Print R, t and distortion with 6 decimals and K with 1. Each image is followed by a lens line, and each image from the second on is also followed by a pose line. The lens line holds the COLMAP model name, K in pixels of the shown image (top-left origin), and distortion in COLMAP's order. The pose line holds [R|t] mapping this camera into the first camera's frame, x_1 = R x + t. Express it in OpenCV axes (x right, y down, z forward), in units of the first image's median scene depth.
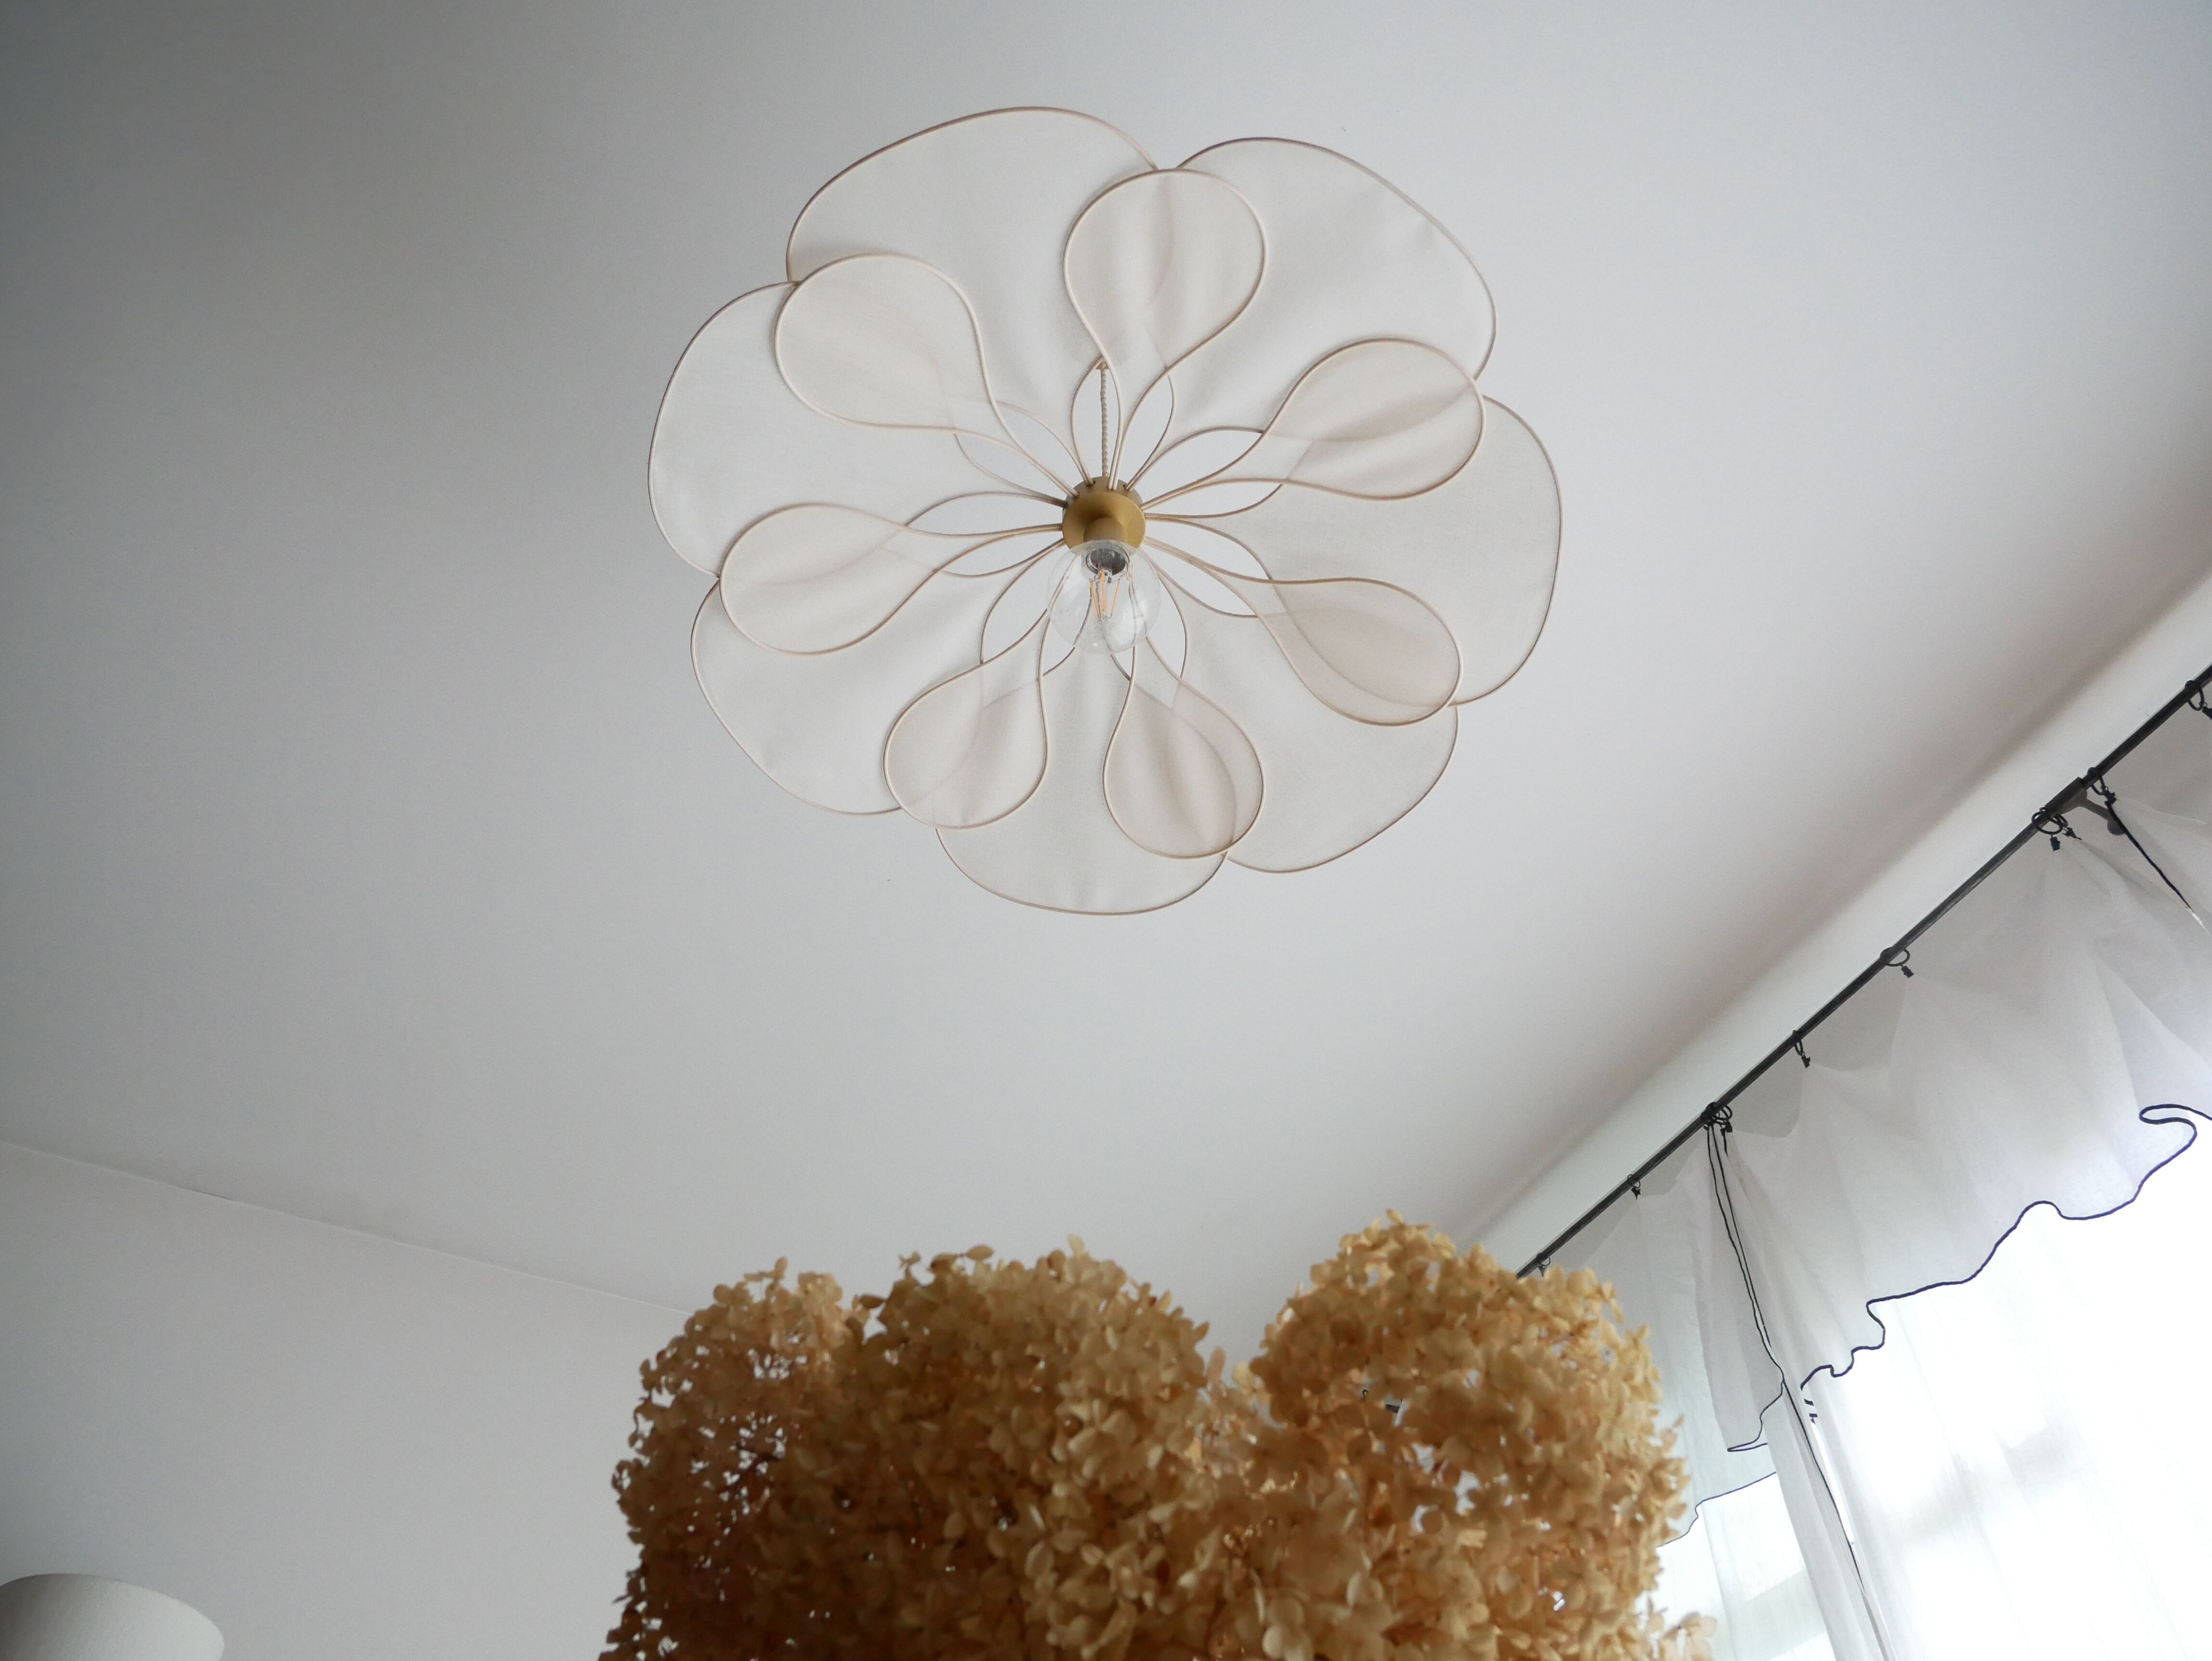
lens RADIAL K [[1512.9, 0, 1106.0], [0, 1512.9, 830.5], [0, 0, 1]] dist [-0.006002, 0.003702]
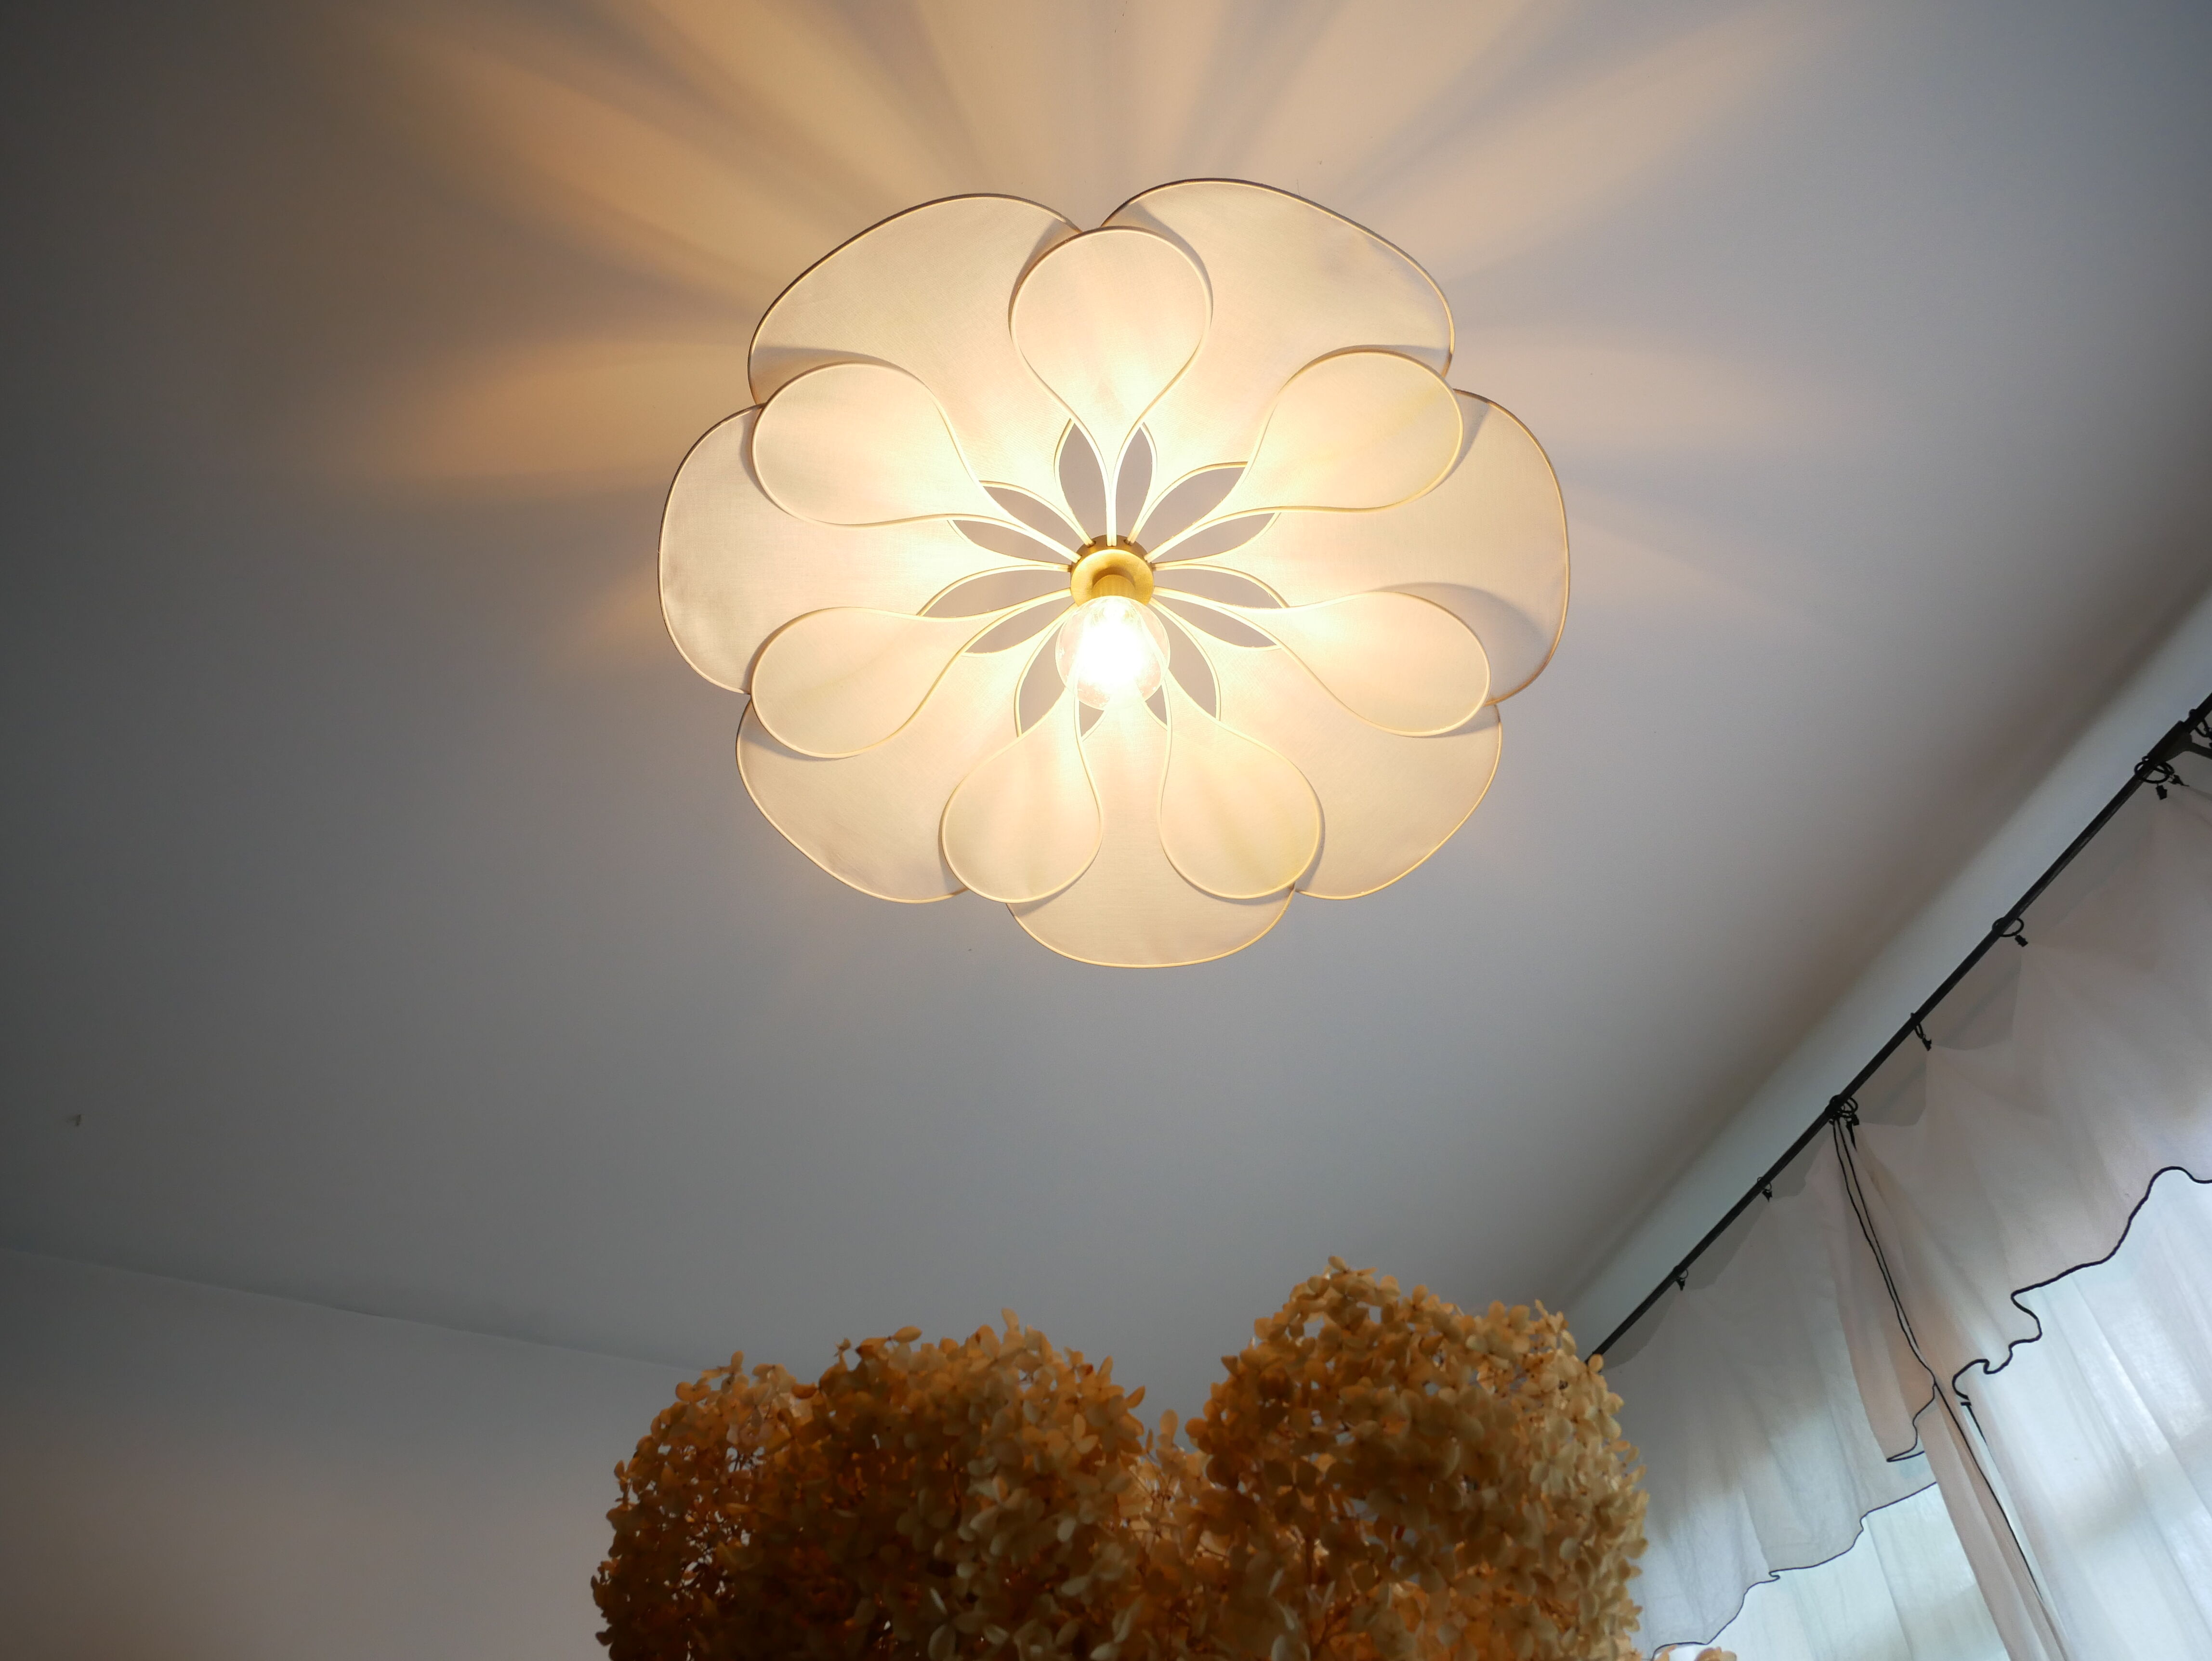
lens RADIAL K [[1512.9, 0, 1106.0], [0, 1512.9, 830.5], [0, 0, 1]] dist [-0.006002, 0.003702]
pose [[0.991233, -0.103258, -0.082435, 0.167946], [0.100772, 0.994336, -0.033778, -0.009987], [0.085456, 0.025175, 0.996024, -0.008660]]
